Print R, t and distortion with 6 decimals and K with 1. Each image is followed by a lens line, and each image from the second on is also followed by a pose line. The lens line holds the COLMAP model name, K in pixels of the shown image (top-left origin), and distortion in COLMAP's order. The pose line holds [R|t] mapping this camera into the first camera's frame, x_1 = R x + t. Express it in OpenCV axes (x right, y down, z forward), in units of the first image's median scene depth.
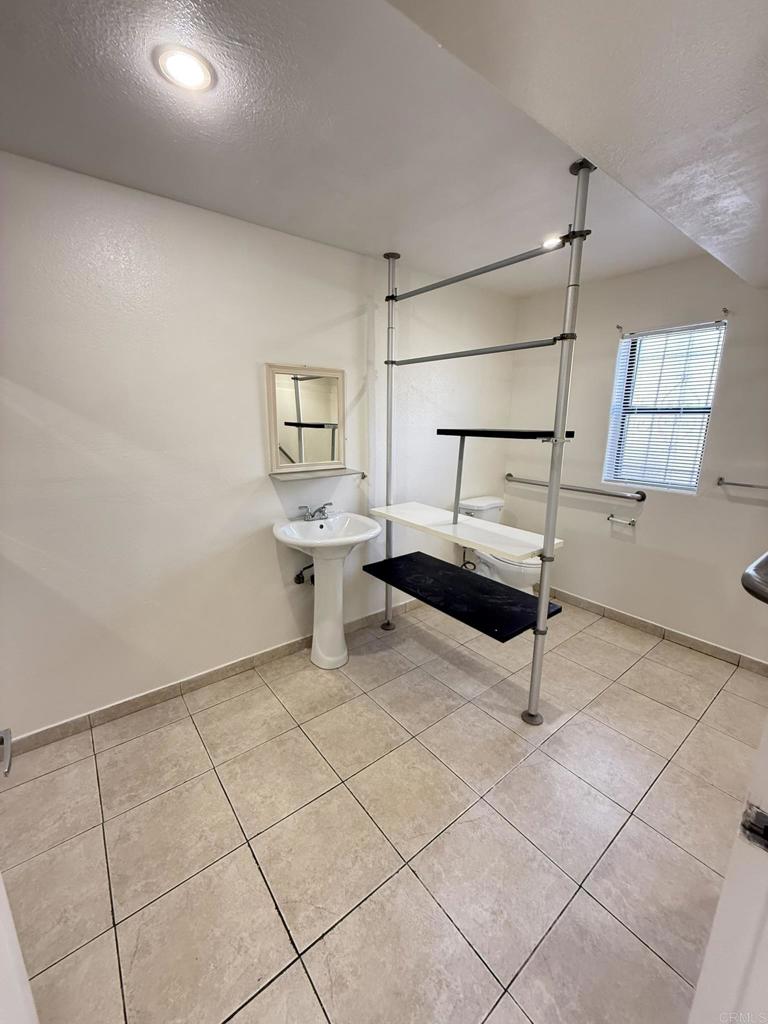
lens RADIAL K [[407.4, 0, 383.7], [0, 407.4, 509.7], [0, 0, 1]] dist [-0.002138, -0.000547]
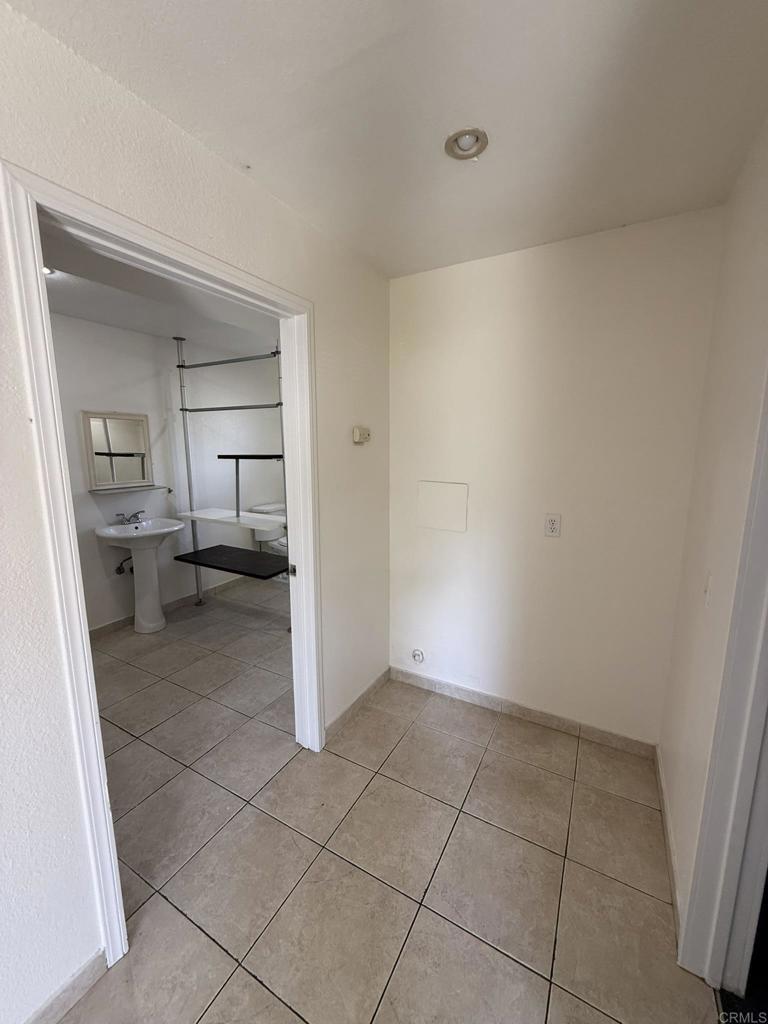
lens RADIAL K [[407.4, 0, 383.7], [0, 407.4, 509.7], [0, 0, 1]] dist [-0.002138, -0.000547]
pose [[0.919908, -0.072502, 0.385373, 0.084648], [0.097091, 0.994271, -0.044704, 0.119259], [-0.379924, 0.078539, 0.921677, -0.557692]]
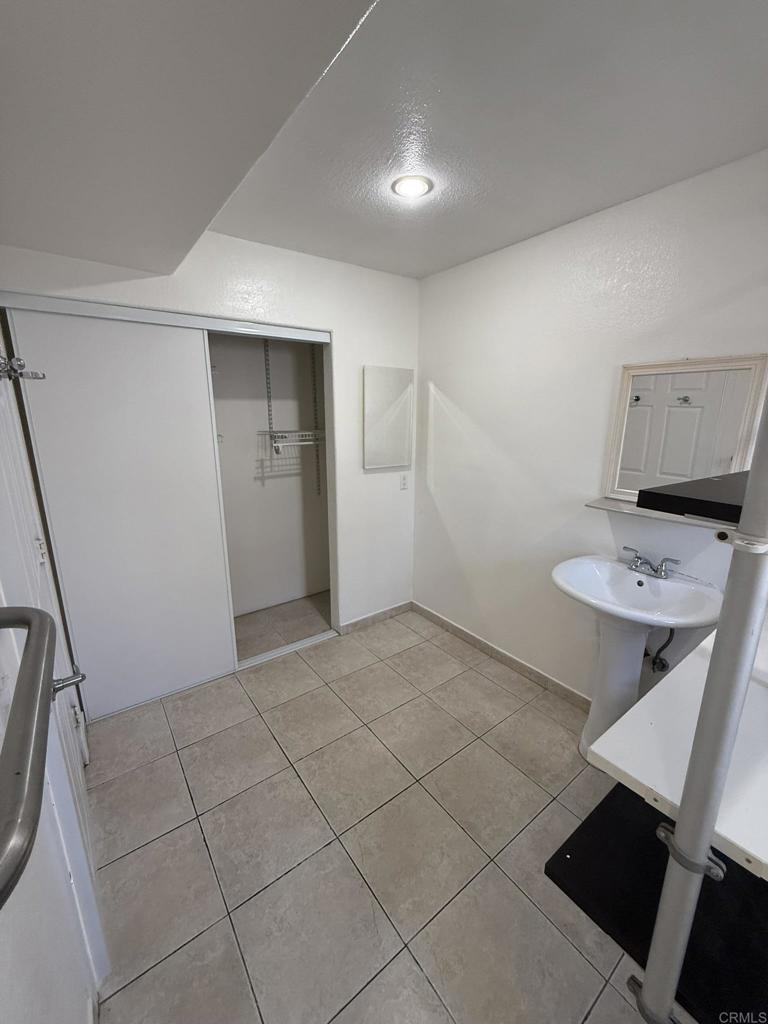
lens RADIAL K [[407.4, 0, 383.7], [0, 407.4, 509.7], [0, 0, 1]] dist [-0.002138, -0.000547]
pose [[-0.024609, 0.227331, -0.973506, 0.518451], [-0.224086, 0.947768, 0.226985, -0.140792], [0.974259, 0.223735, 0.027618, 0.500670]]
